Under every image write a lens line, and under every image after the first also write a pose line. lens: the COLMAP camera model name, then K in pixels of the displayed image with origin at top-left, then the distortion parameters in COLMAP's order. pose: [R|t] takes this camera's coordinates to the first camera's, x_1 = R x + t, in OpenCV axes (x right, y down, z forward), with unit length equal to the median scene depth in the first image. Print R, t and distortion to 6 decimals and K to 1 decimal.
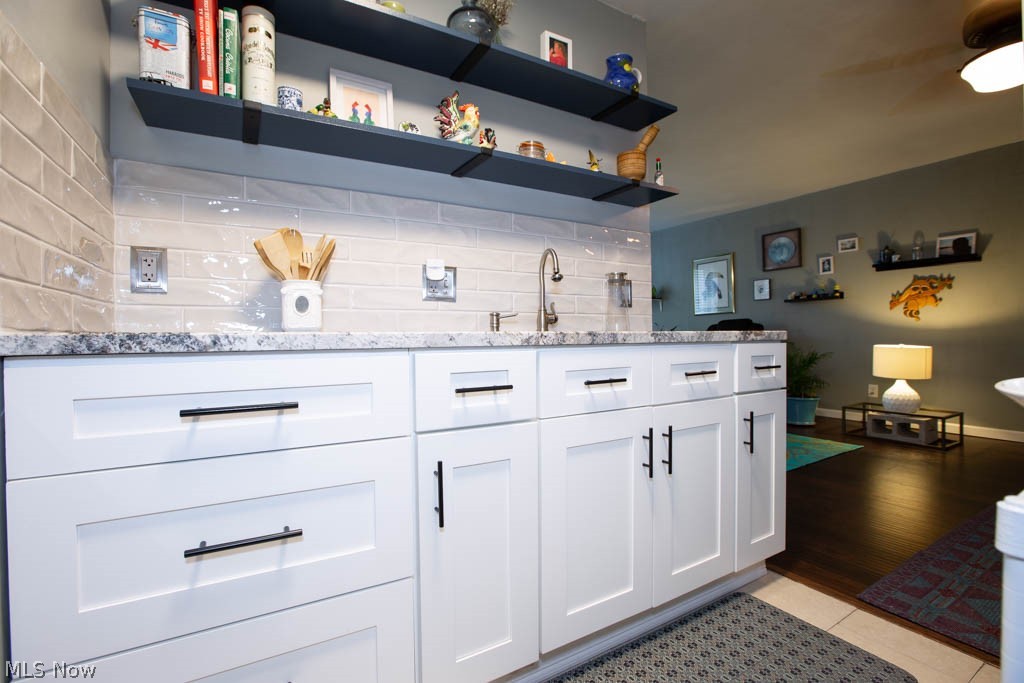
lens RADIAL K [[458.2, 0, 514.1], [0, 458.2, 341.2], [0, 0, 1]] dist [-0.053282, 0.014394]
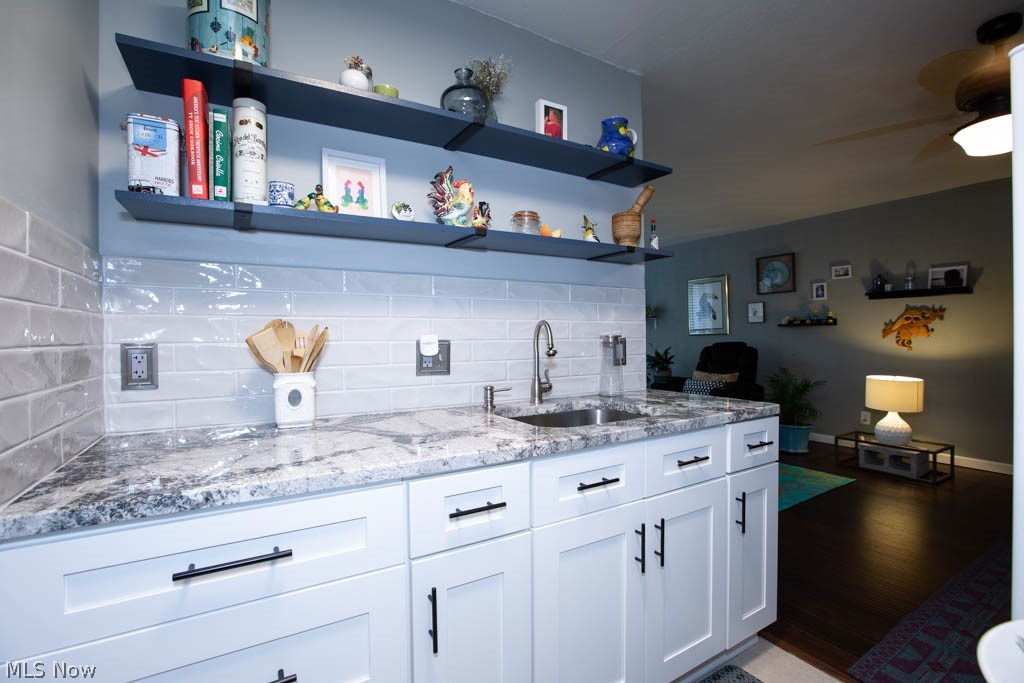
lens RADIAL K [[458.2, 0, 514.1], [0, 458.2, 341.2], [0, 0, 1]] dist [-0.053282, 0.014394]
pose [[0.999950, 0.001357, 0.009915, 0.002688], [-0.001345, 0.999998, -0.001198, -0.161853], [-0.009917, 0.001184, 0.999950, 0.000257]]
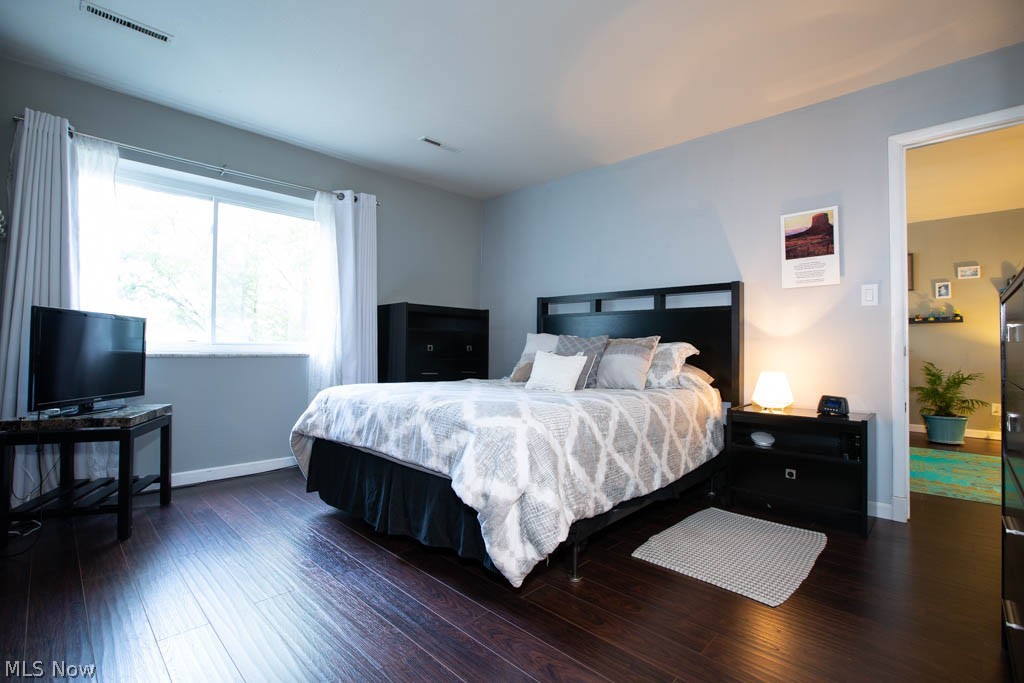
lens RADIAL K [[458.2, 0, 514.1], [0, 458.2, 341.2], [0, 0, 1]] dist [-0.053282, 0.014394]
pose [[0.961473, 0.024252, 0.273828, -1.638423], [-0.017702, 0.999496, -0.026366, -0.012452], [-0.274330, 0.020503, 0.961417, 0.826774]]
